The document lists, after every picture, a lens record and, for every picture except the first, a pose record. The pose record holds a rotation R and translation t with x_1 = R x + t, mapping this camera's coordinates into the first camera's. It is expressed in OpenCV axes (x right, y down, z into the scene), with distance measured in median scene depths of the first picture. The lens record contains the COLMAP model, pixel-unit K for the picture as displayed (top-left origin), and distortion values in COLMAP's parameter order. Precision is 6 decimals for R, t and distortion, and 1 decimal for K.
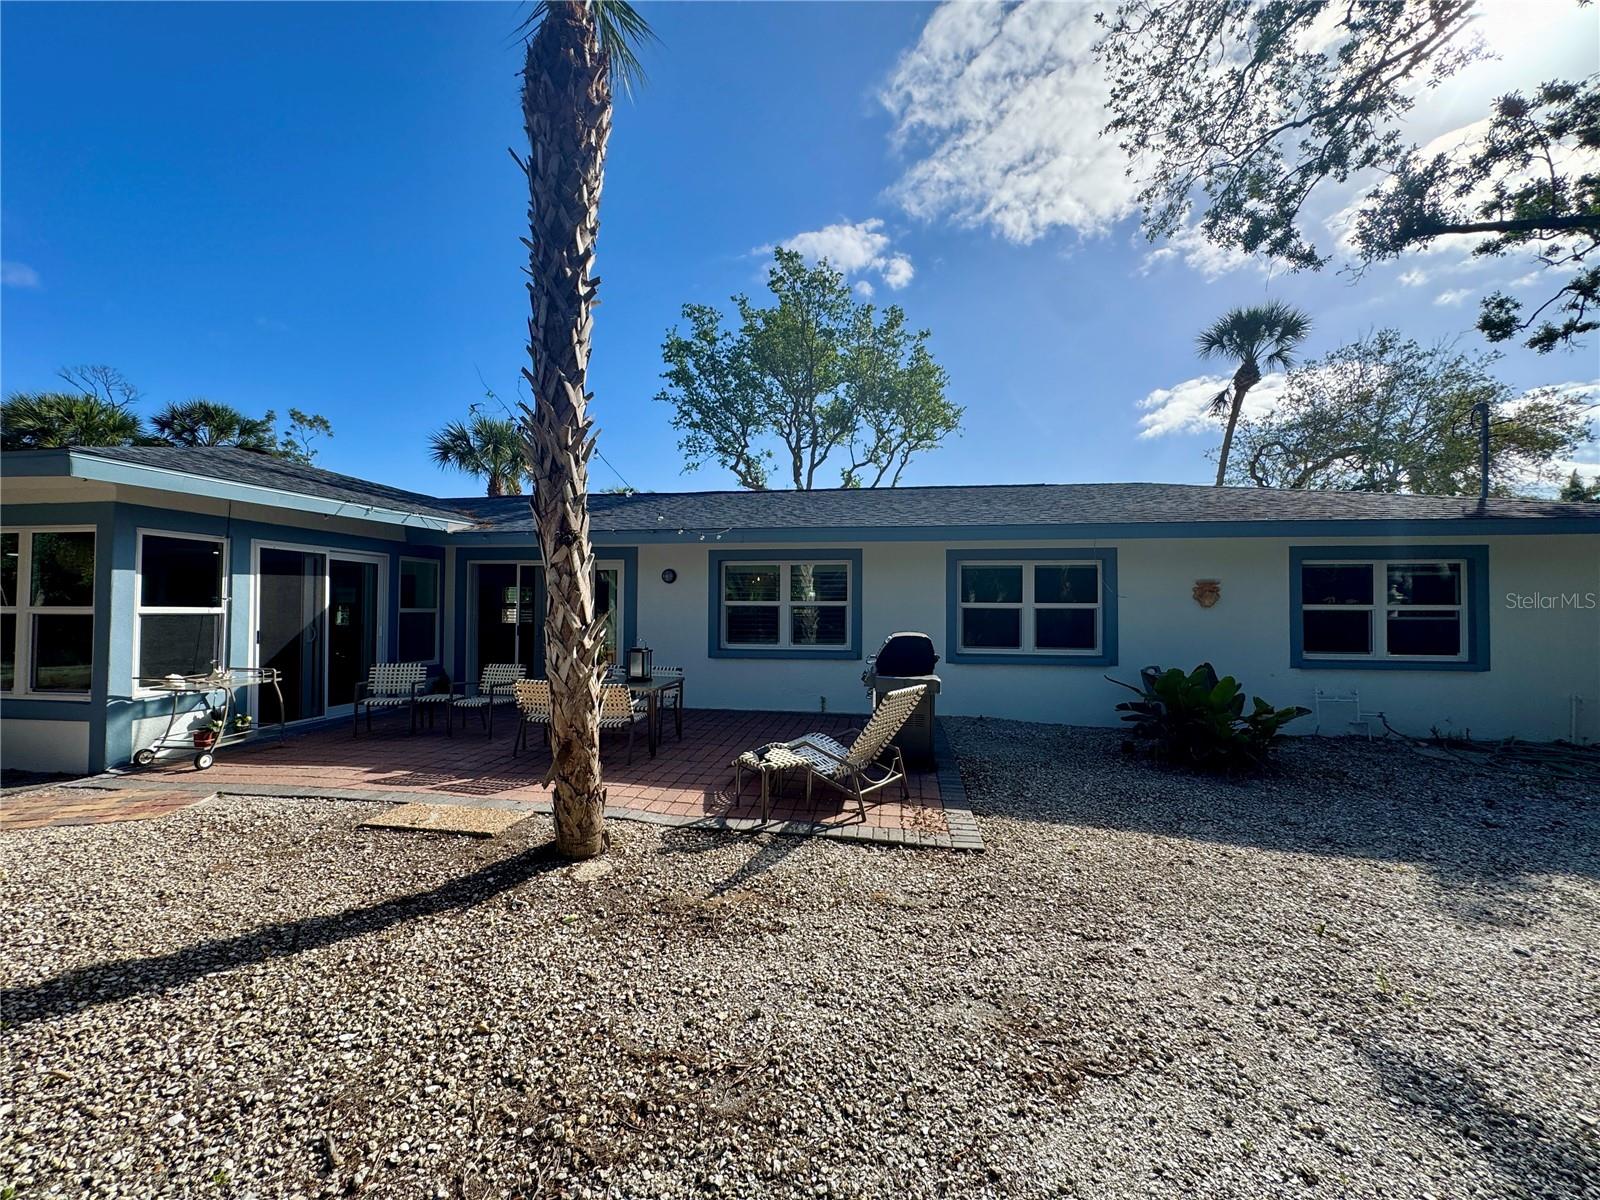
lens RADIAL K [[633.4, 0, 798.0], [0, 633.4, 601.8], [0, 0, 1]] dist [0.000871, -0.000640]
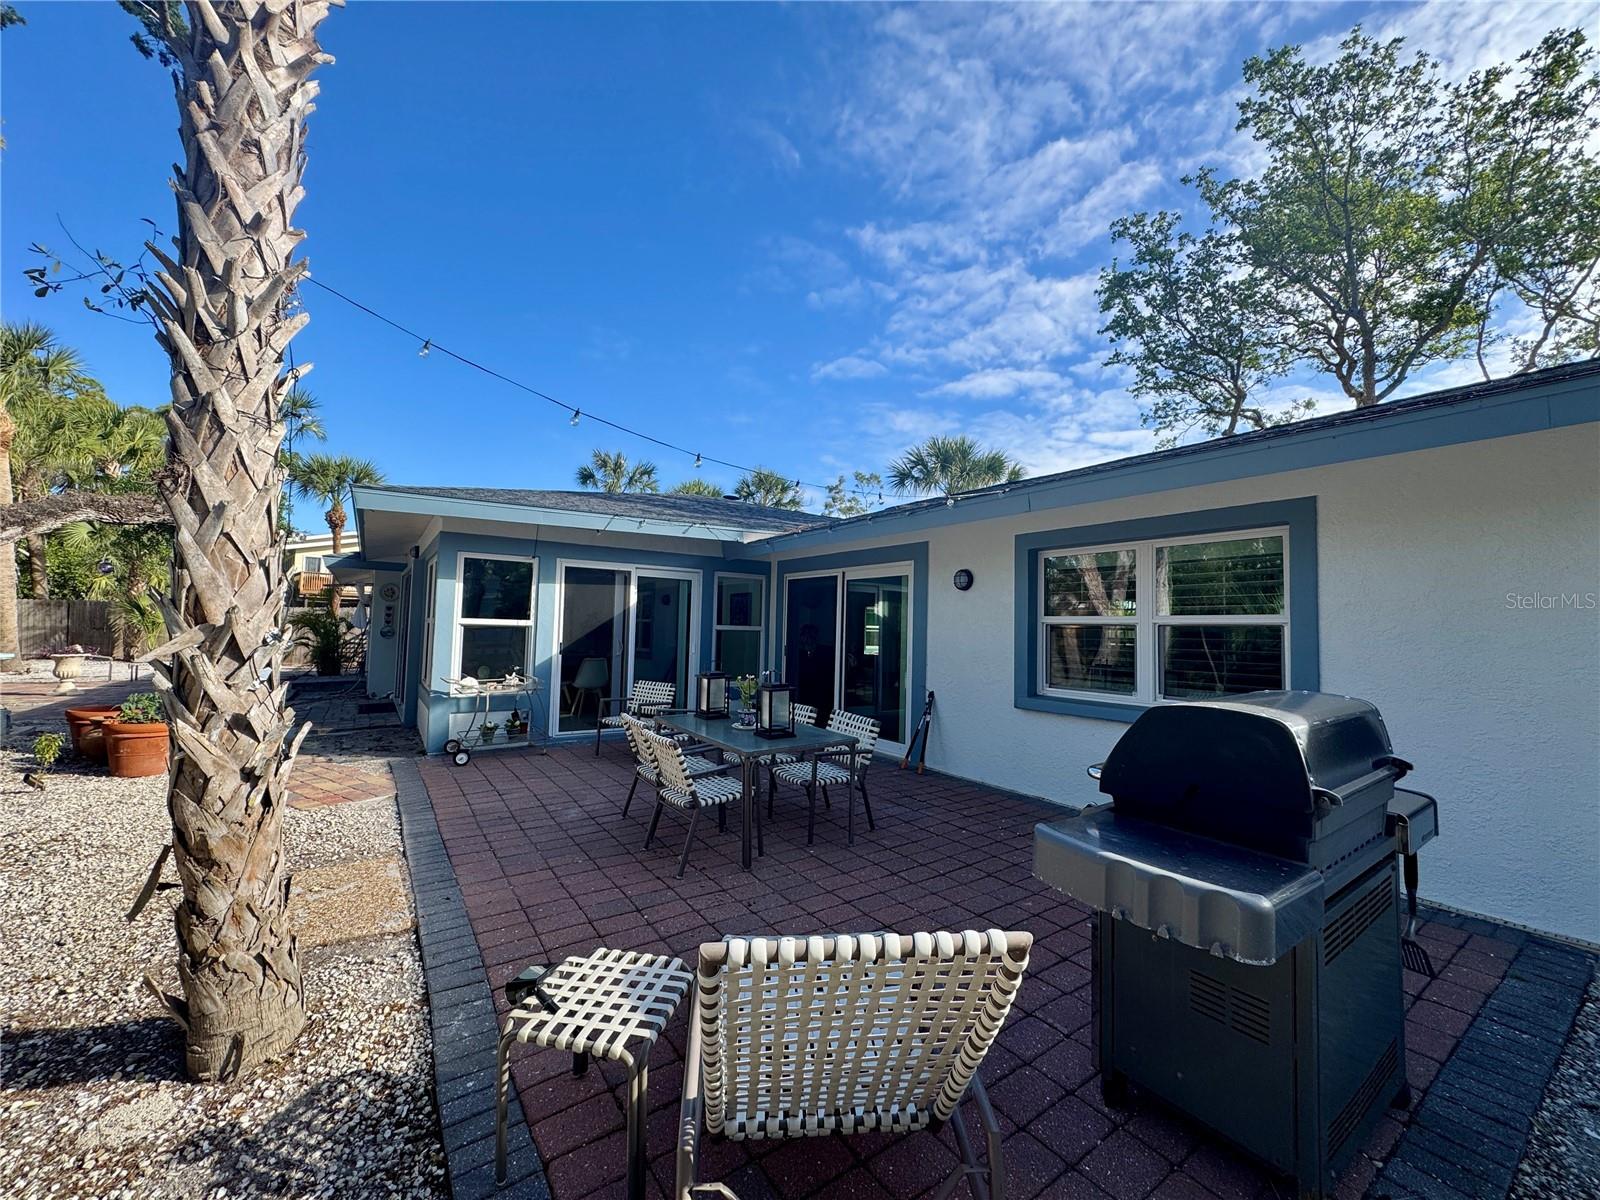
lens RADIAL K [[638.1, 0, 800.0], [0, 638.1, 600.0], [0, 0, 1]] dist [-0.000755, -0.000095]
pose [[0.687298, -0.023485, -0.725996, 0.168627], [-0.011305, 0.999010, -0.043019, 0.011757], [0.726287, 0.037774, 0.686352, 0.415632]]
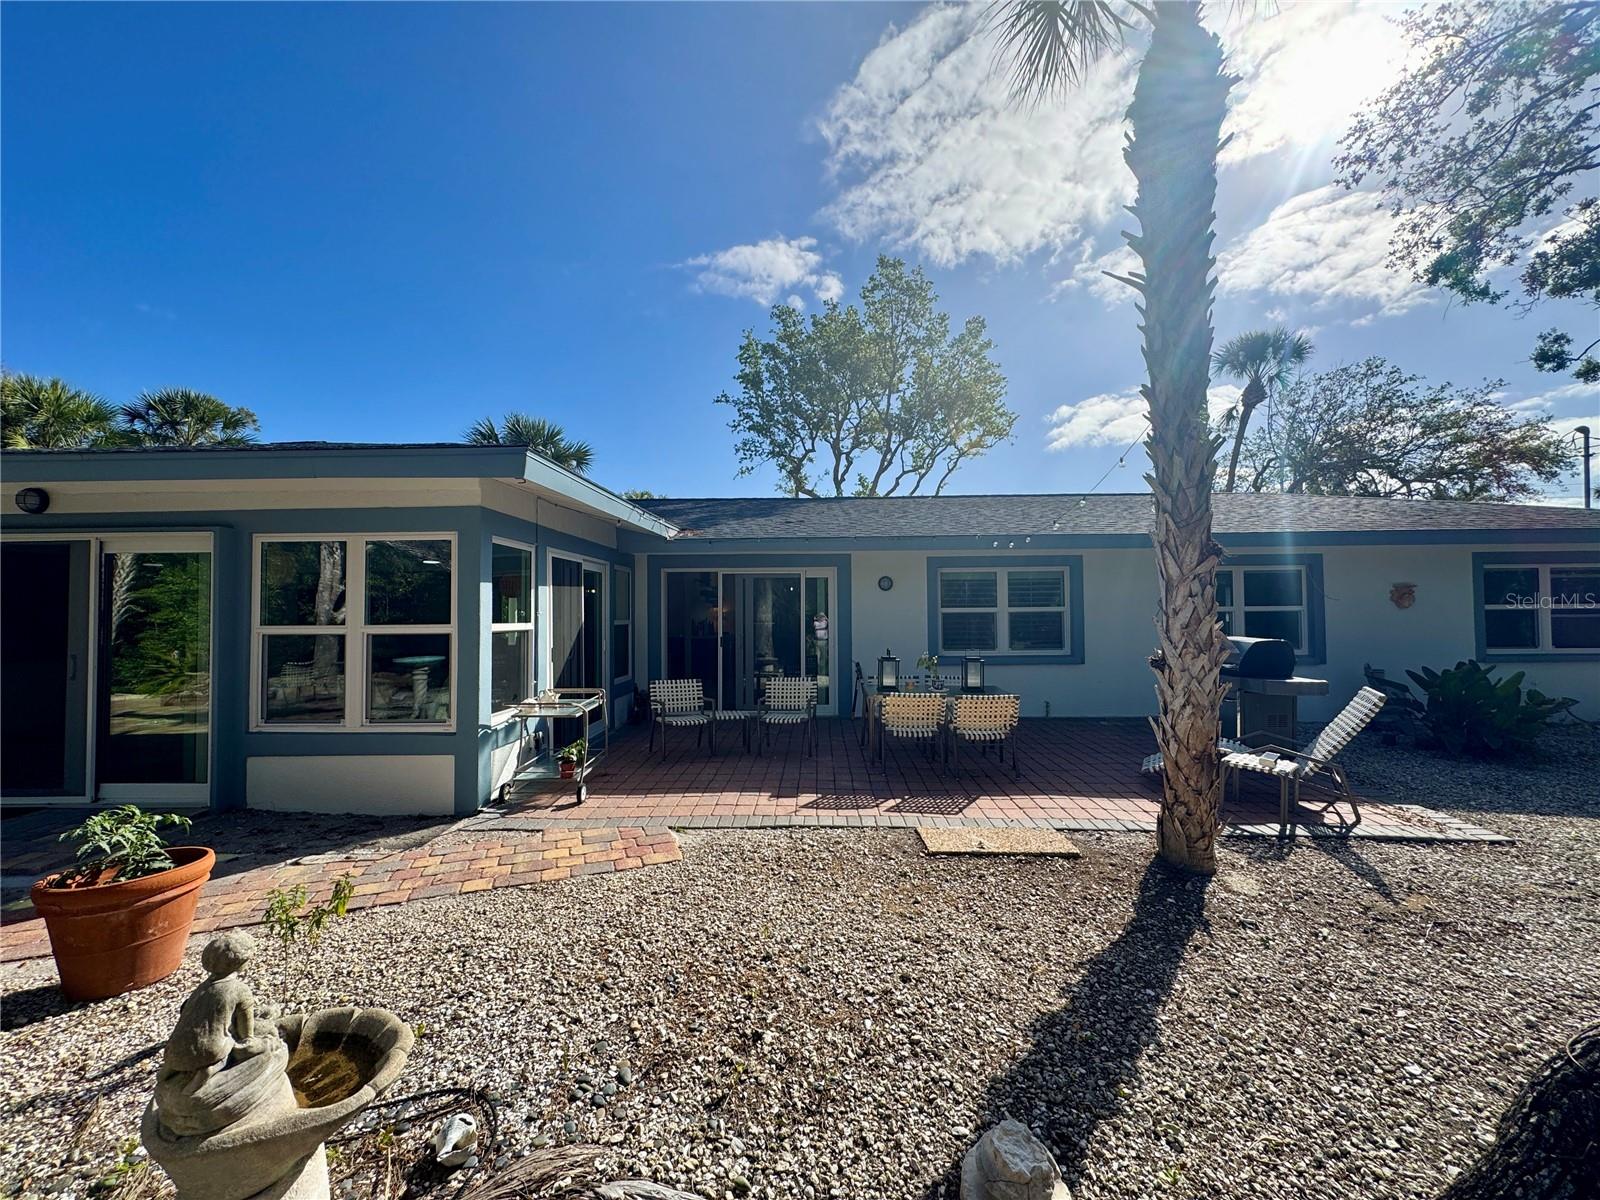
lens RADIAL K [[638.1, 0, 800.0], [0, 638.1, 600.0], [0, 0, 1]] dist [-0.000755, -0.000095]
pose [[0.992598, -0.010799, 0.120961, -0.458350], [0.012305, 0.999856, -0.011705, -0.005222], [-0.120818, 0.013106, 0.992588, 0.039356]]
